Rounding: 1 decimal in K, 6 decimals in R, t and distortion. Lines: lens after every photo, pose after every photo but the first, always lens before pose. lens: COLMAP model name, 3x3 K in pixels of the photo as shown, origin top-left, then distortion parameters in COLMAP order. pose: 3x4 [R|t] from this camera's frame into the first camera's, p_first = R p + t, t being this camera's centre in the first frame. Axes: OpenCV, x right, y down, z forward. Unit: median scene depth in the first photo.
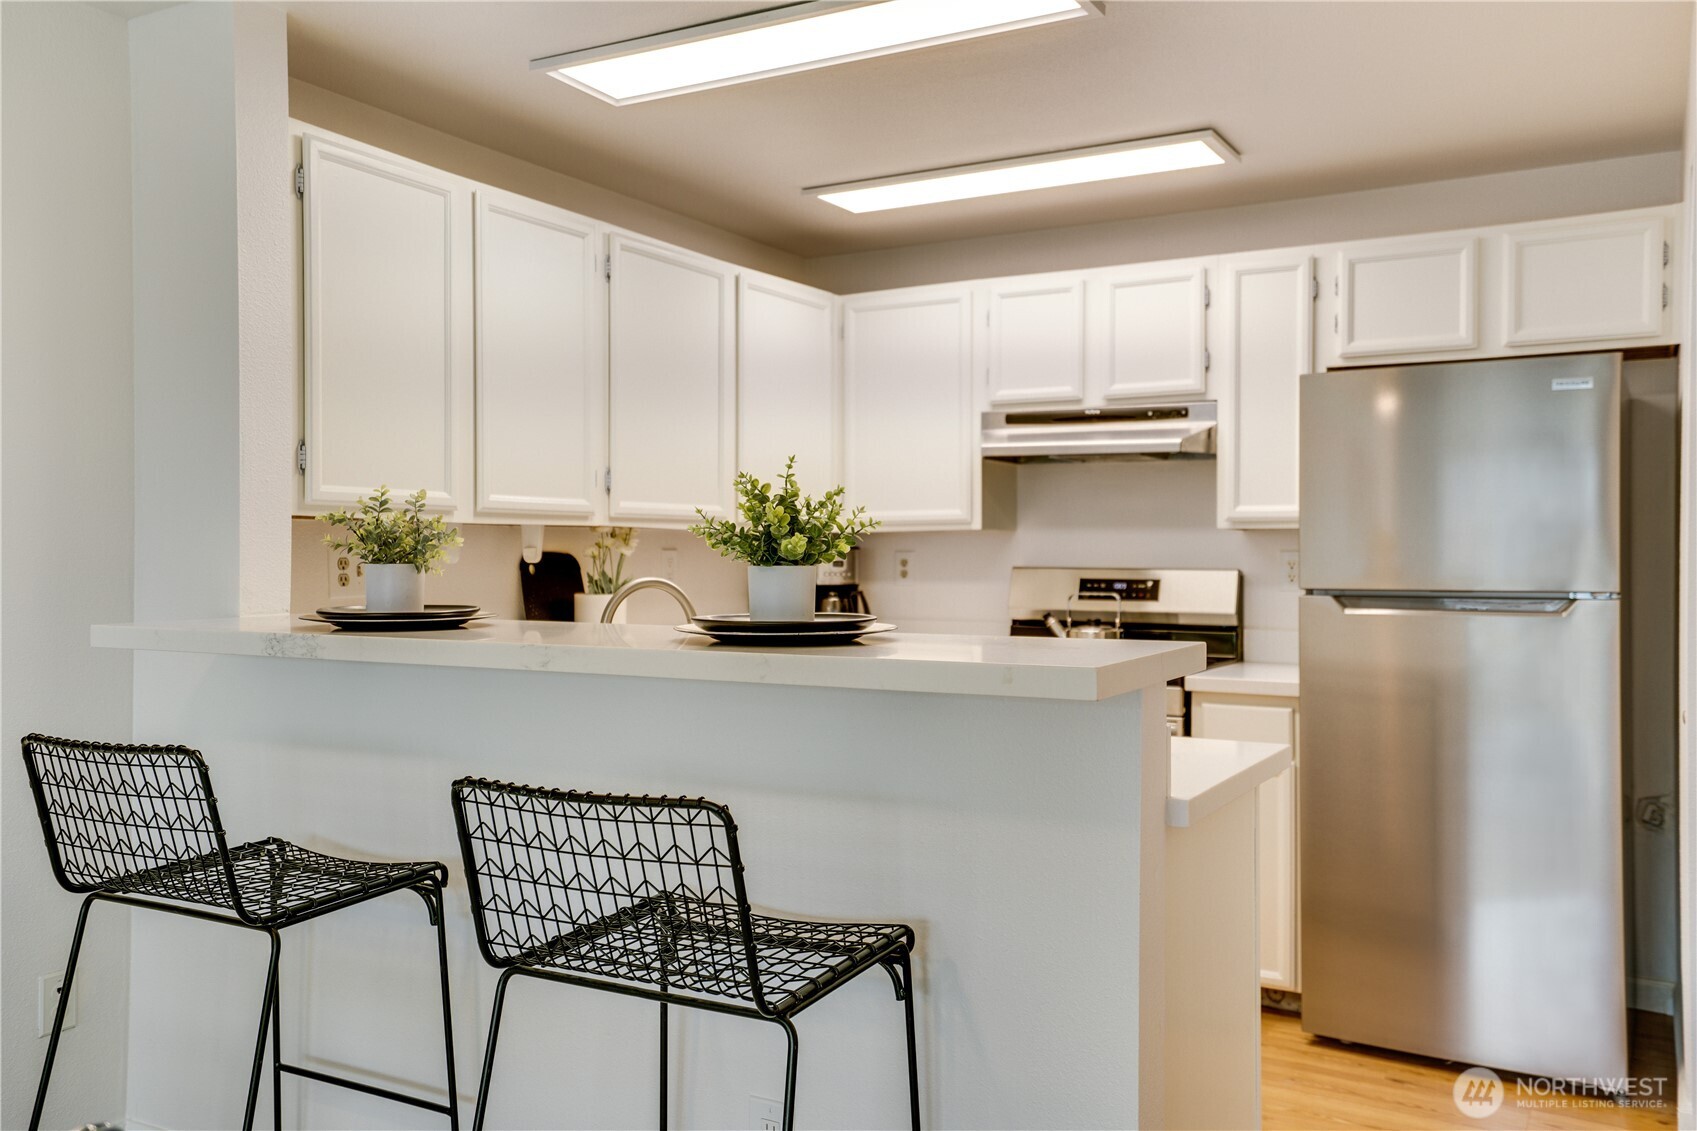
lens RADIAL K [[1393.0, 0, 826.8], [0, 1393.0, 562.1], [0, 0, 1]] dist [0.036728, 0.024947]
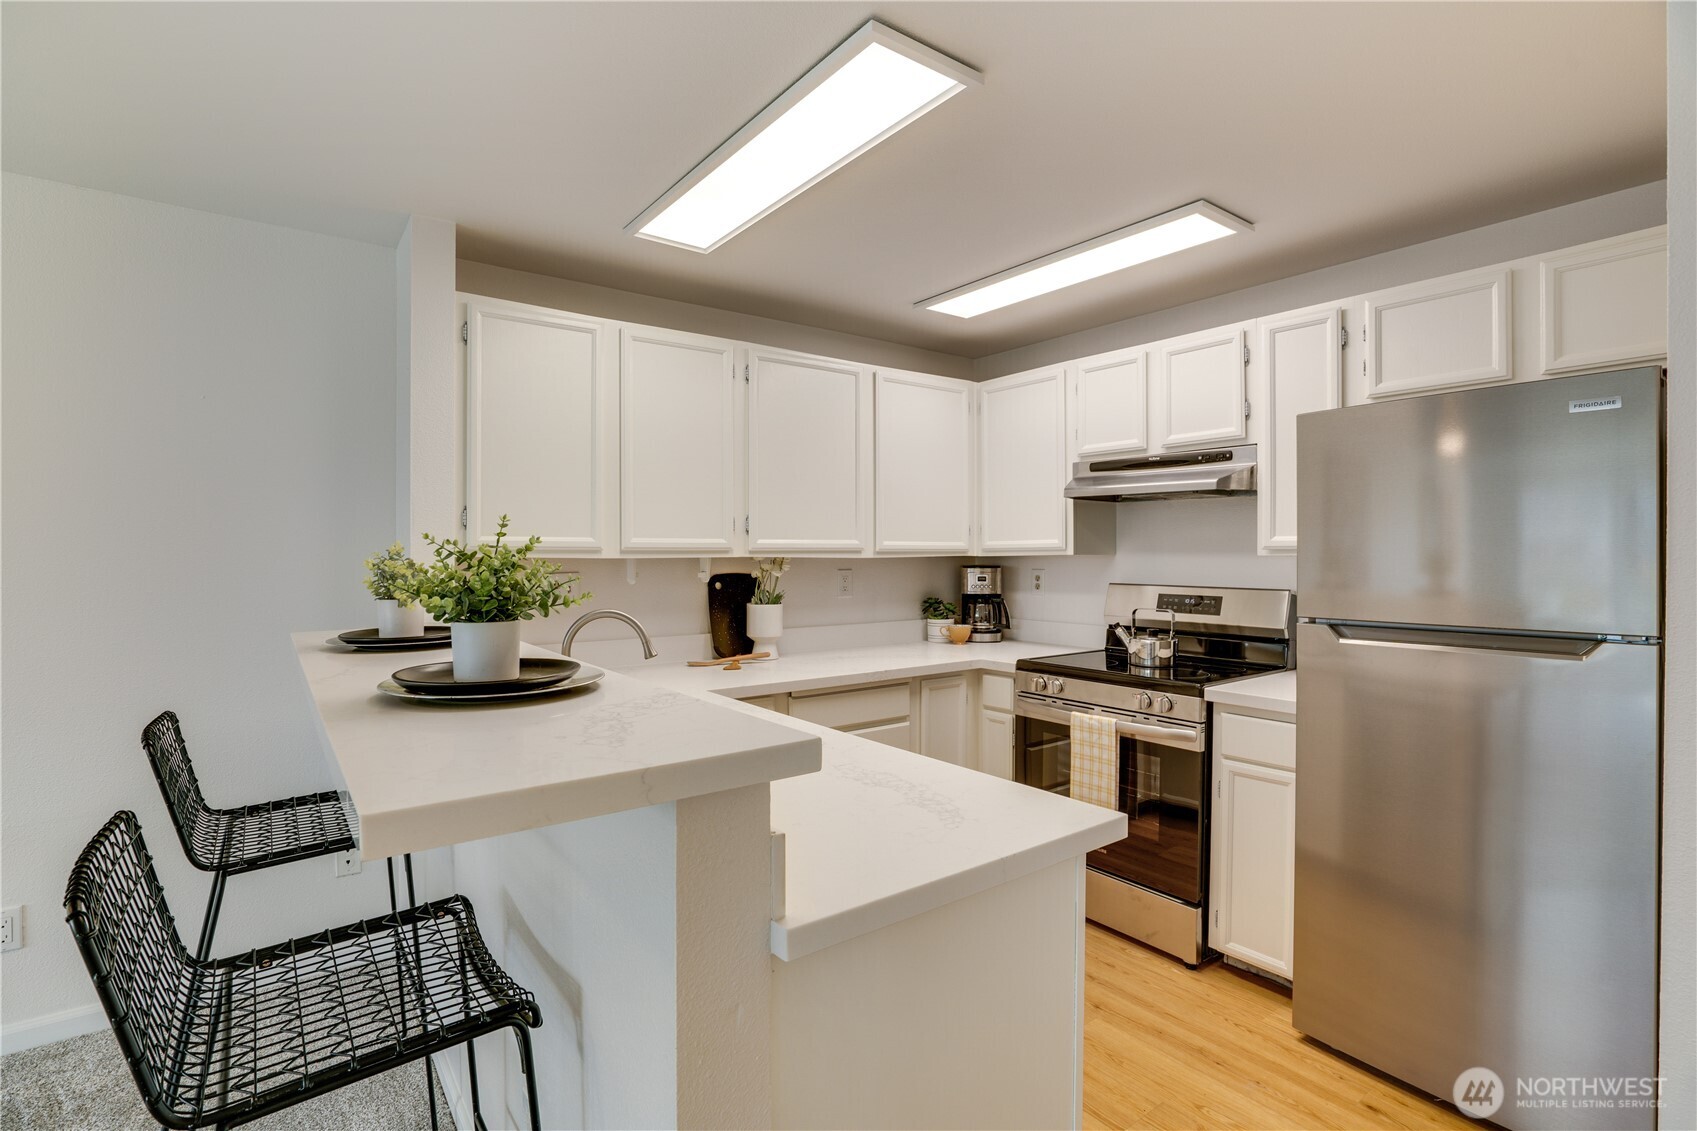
lens RADIAL K [[792.7, 0, 837.5], [0, 792.7, 558.3], [0, 0, 1]] dist [-0.052105, 0.018536]
pose [[0.916860, -0.001857, -0.399204, 0.228544], [0.000979, 0.999997, -0.002404, -0.021456], [0.399207, 0.001813, 0.916859, 0.288130]]
